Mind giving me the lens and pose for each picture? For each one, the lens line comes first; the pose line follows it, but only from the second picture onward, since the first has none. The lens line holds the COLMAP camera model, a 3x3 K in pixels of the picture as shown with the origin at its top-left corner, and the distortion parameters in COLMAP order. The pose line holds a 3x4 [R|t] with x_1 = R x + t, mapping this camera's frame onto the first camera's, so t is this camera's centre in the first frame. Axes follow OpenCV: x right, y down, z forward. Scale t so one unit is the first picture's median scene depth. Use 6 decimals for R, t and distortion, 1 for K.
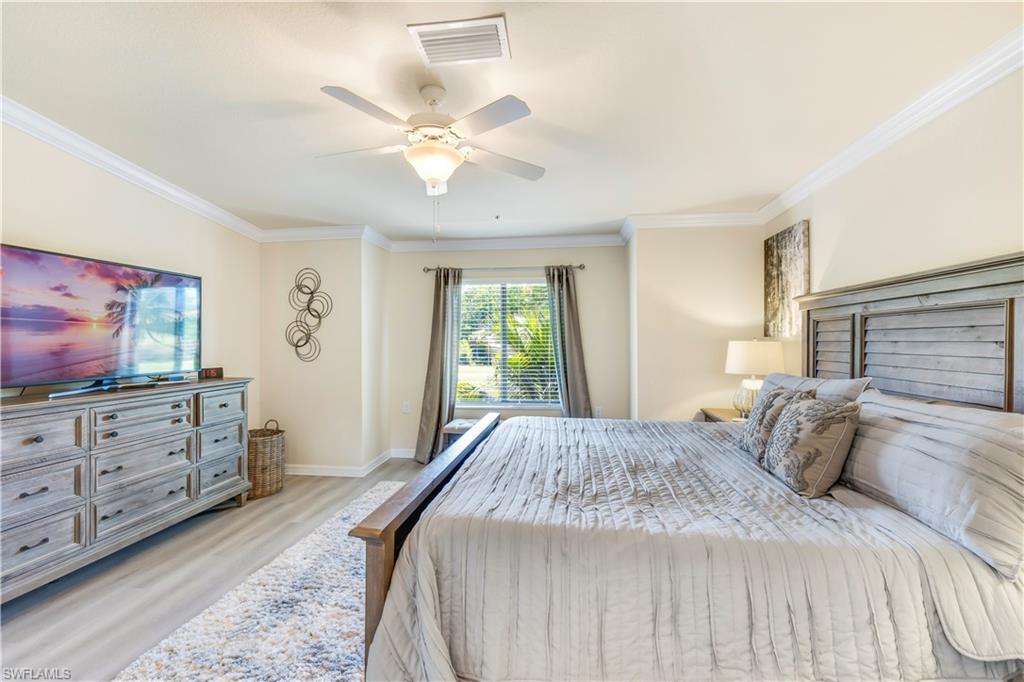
lens RADIAL K [[430.6, 0, 512.0], [0, 430.6, 341.0], [0, 0, 1]] dist [-0.000636, 0.000037]
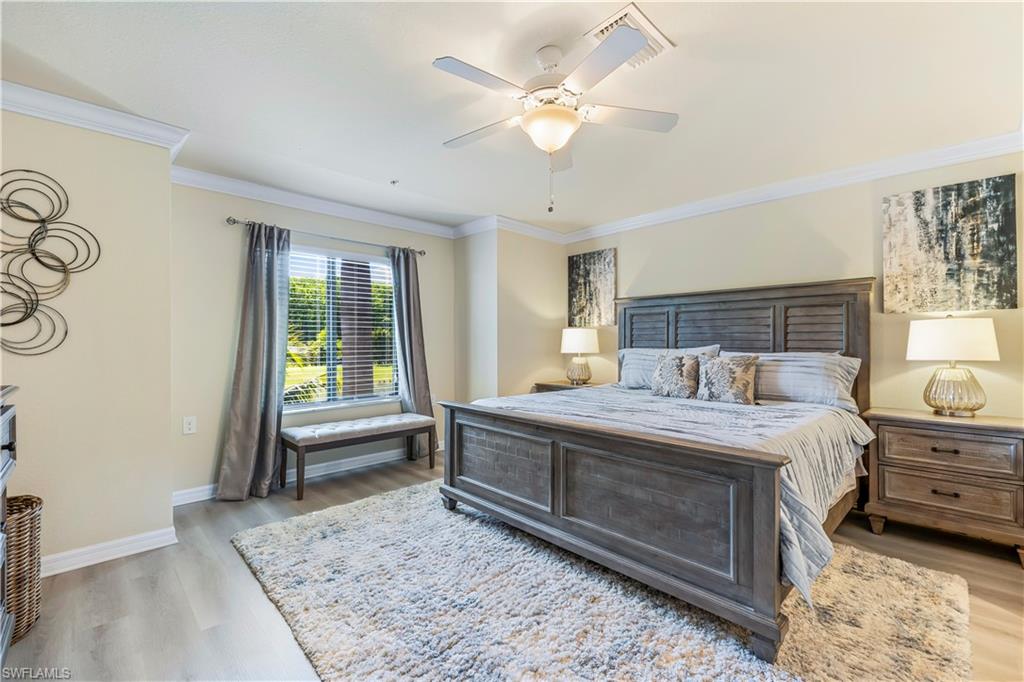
lens RADIAL K [[445.4, 0, 493.5], [0, 445.4, 336.6], [0, 0, 1]] dist [0.001148, 0.000311]
pose [[0.620200, 0.009199, 0.784390, -0.557988], [-0.000660, 0.999937, -0.011204, 0.031645], [-0.784444, 0.006431, 0.620167, 0.255775]]
